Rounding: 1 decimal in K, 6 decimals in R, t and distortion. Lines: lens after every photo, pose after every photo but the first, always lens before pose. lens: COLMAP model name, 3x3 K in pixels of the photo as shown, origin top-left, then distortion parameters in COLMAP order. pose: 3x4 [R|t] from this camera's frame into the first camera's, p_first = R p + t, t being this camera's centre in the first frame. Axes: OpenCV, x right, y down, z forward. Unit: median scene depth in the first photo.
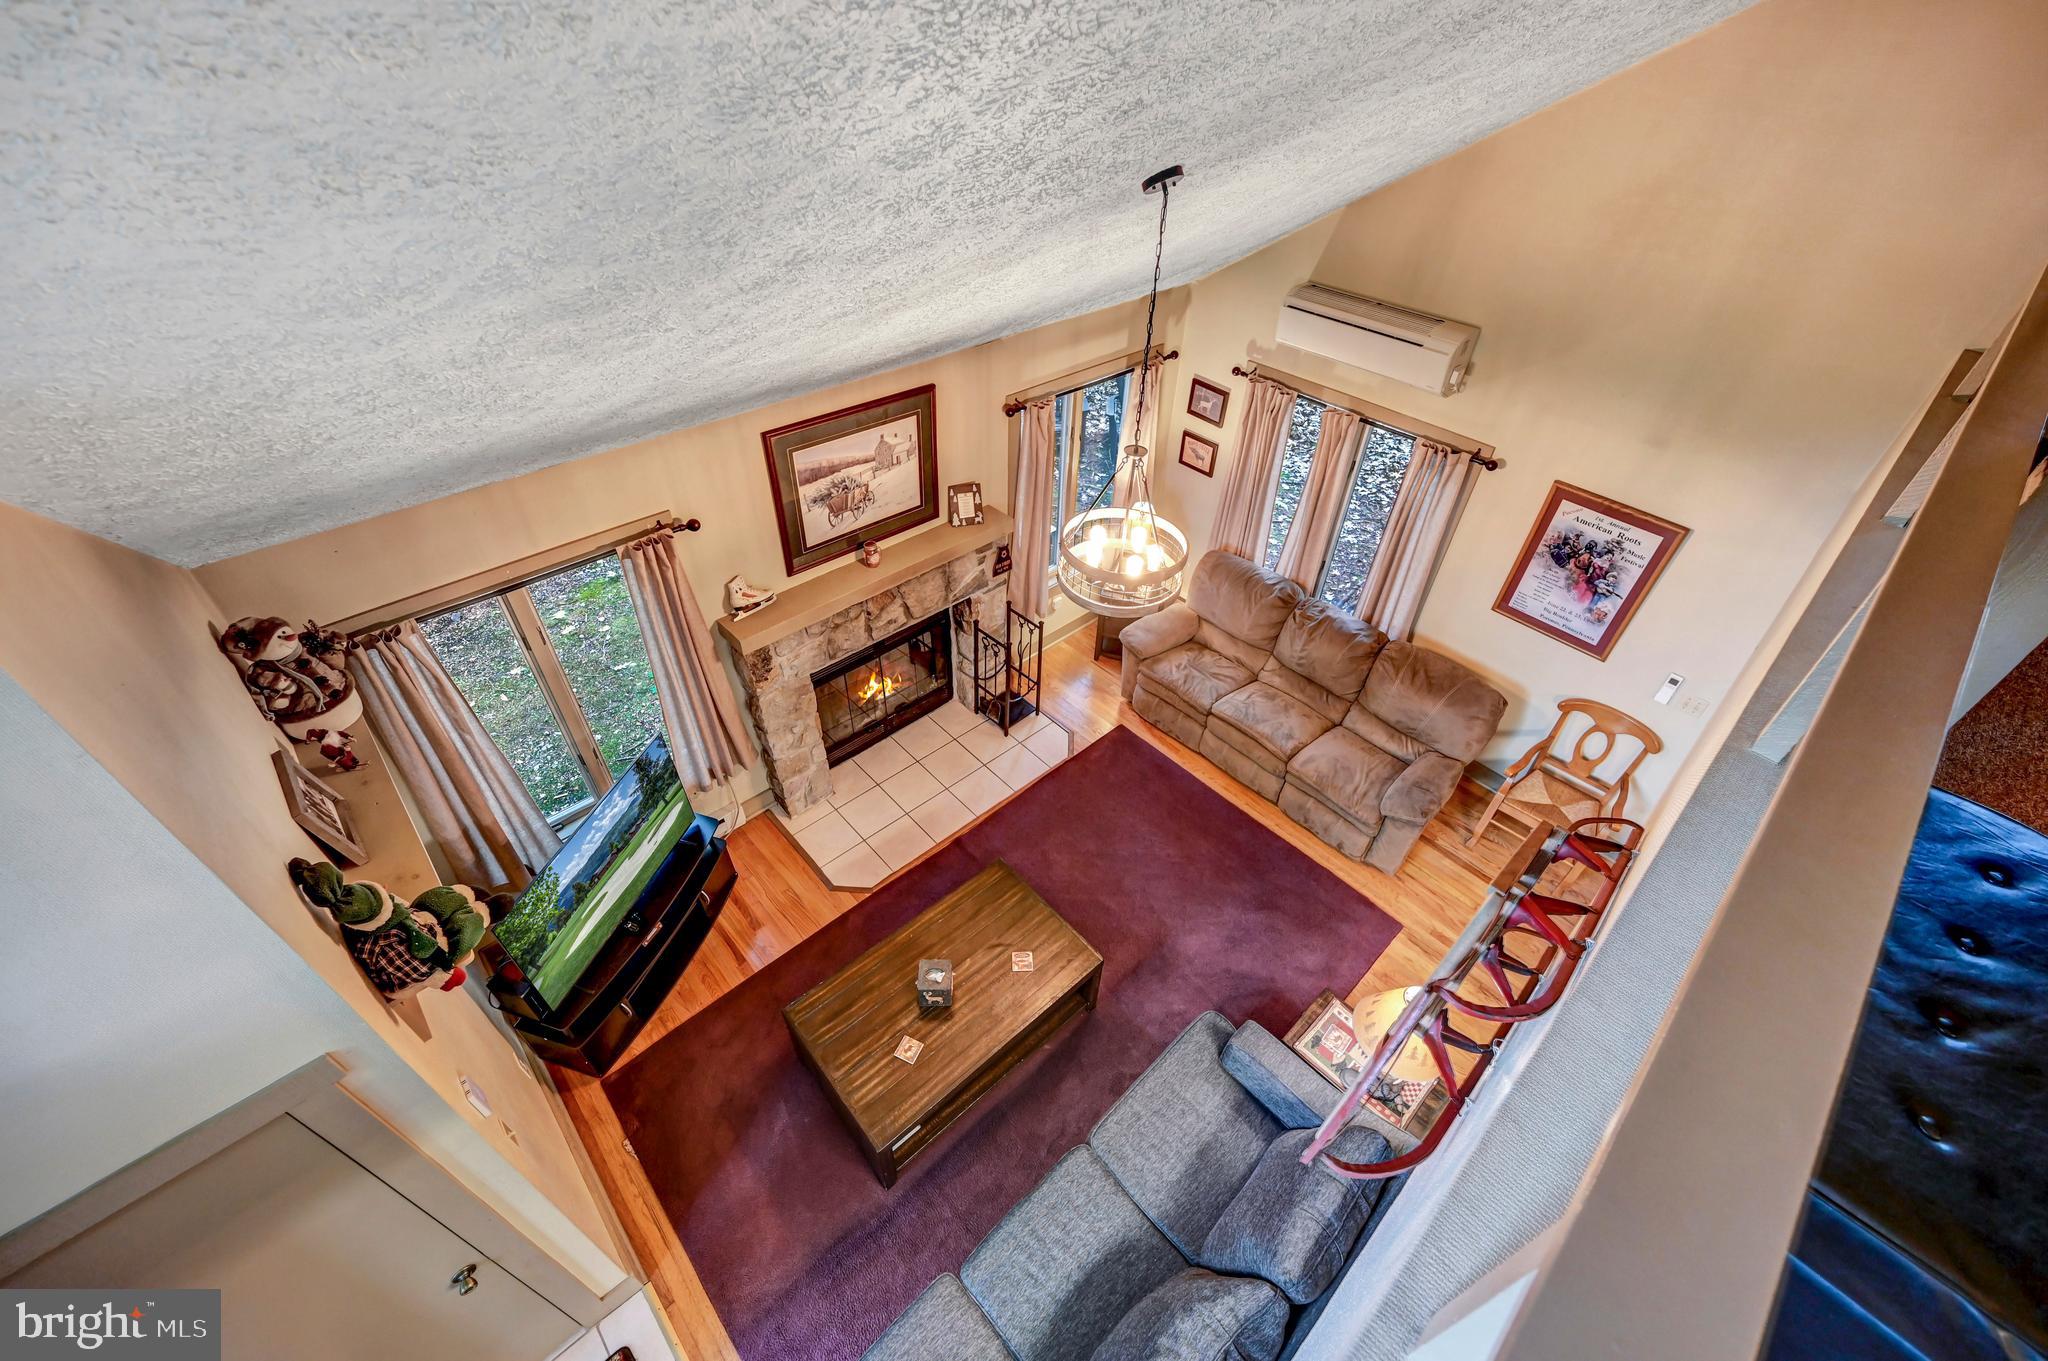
lens RADIAL K [[832.9, 0, 1018.4], [0, 832.9, 671.4], [0, 0, 1]] dist [-0.001087, 0.001155]
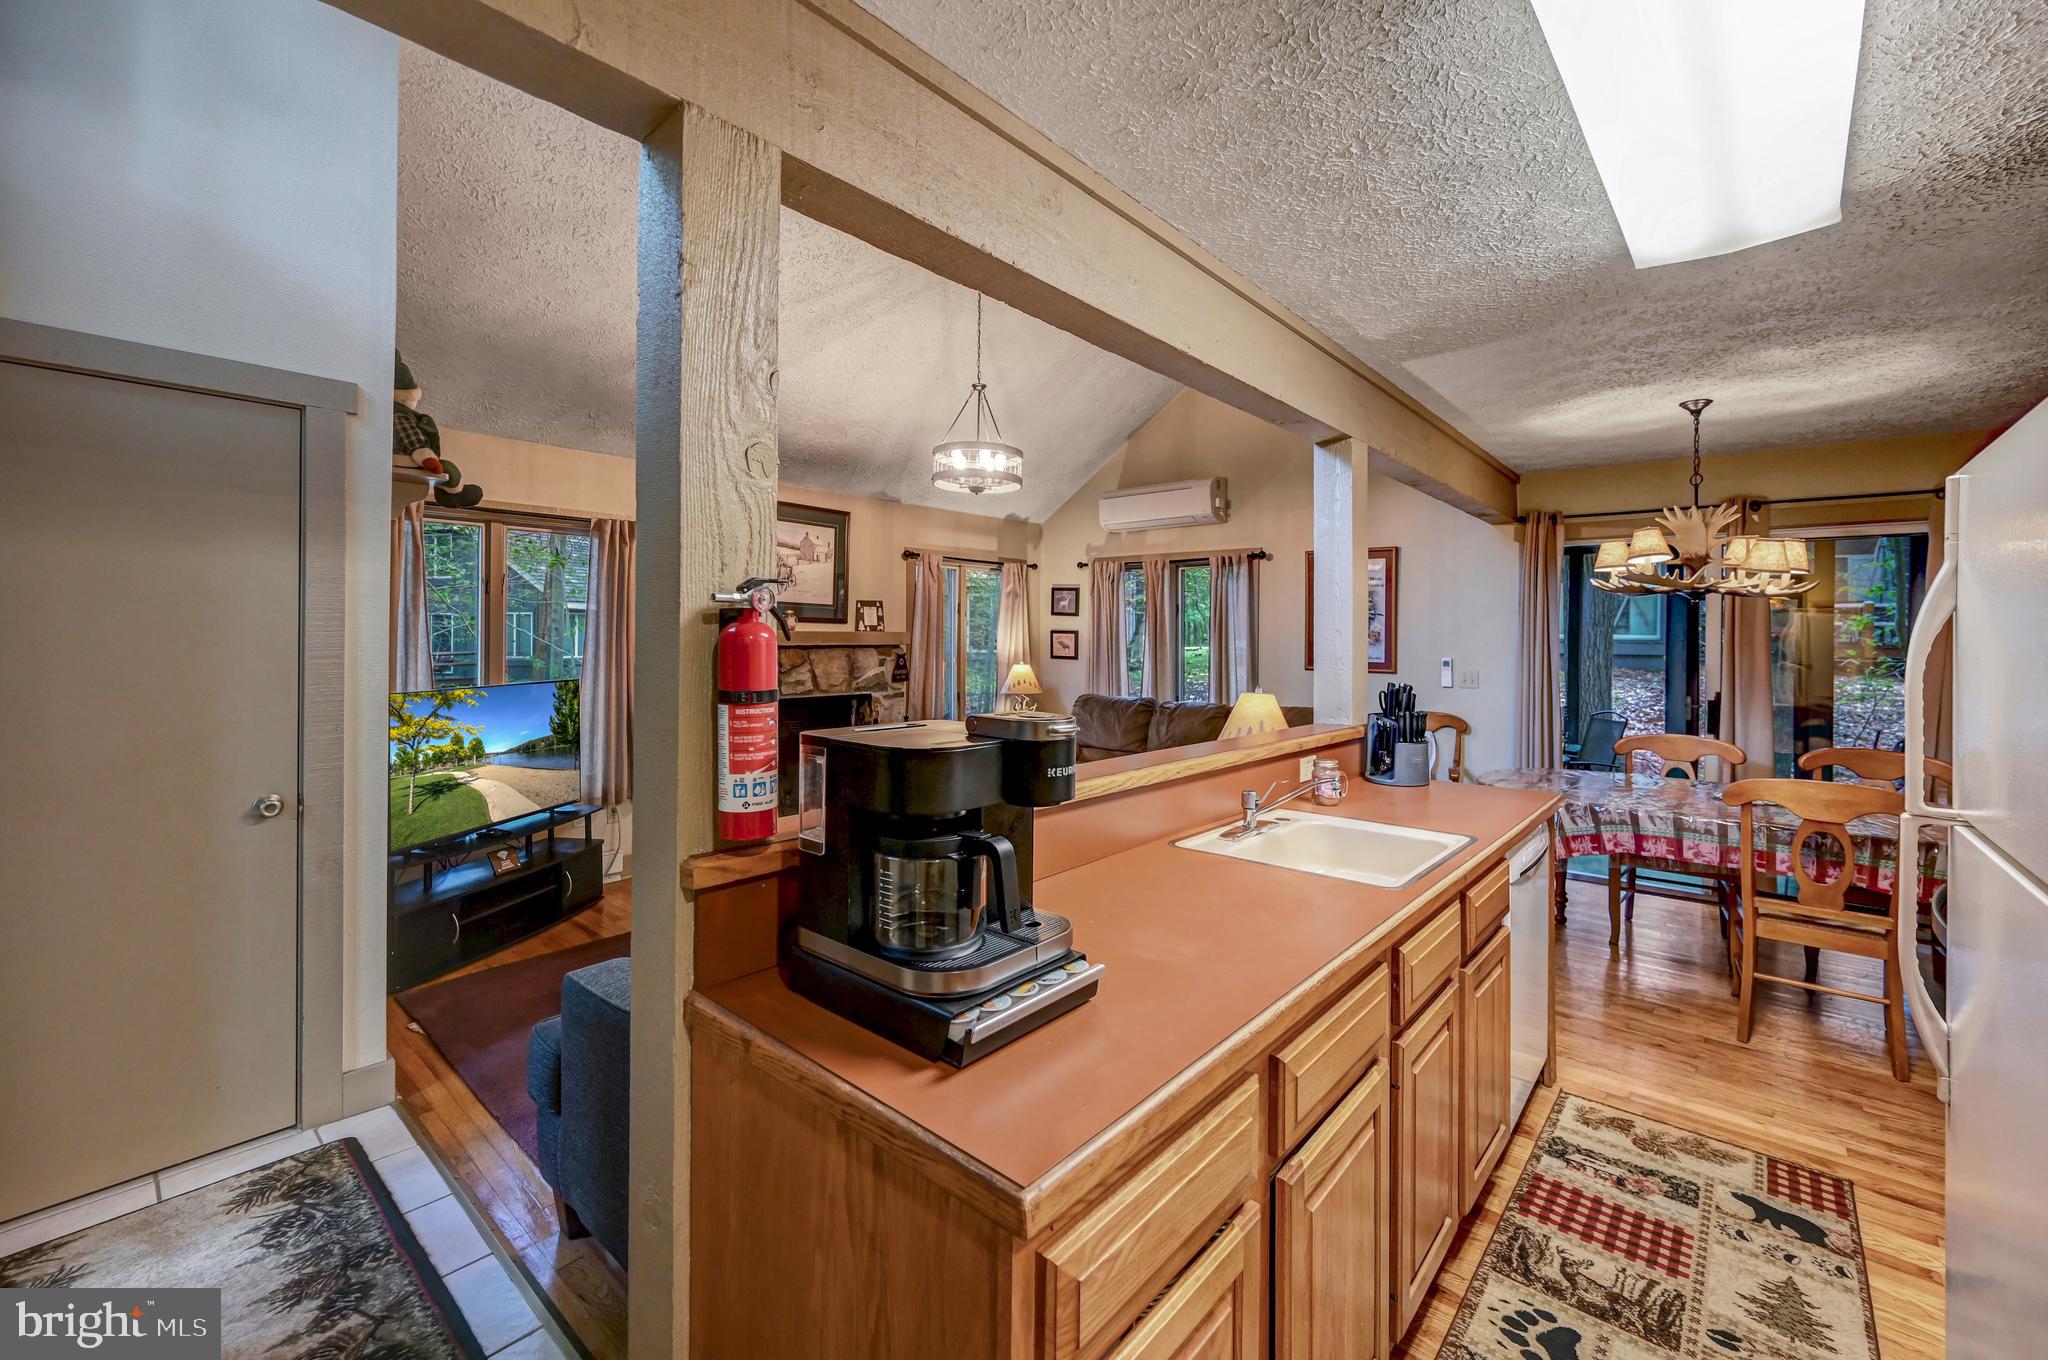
lens RADIAL K [[832.9, 0, 1022.6], [0, 832.9, 641.4], [0, 0, 1]] dist [-0.001087, 0.001155]
pose [[0.994495, -0.014230, 0.103815, 0.035224], [0.078002, 0.762089, -0.642757, 0.701342], [-0.069969, 0.647316, 0.759003, 0.086545]]
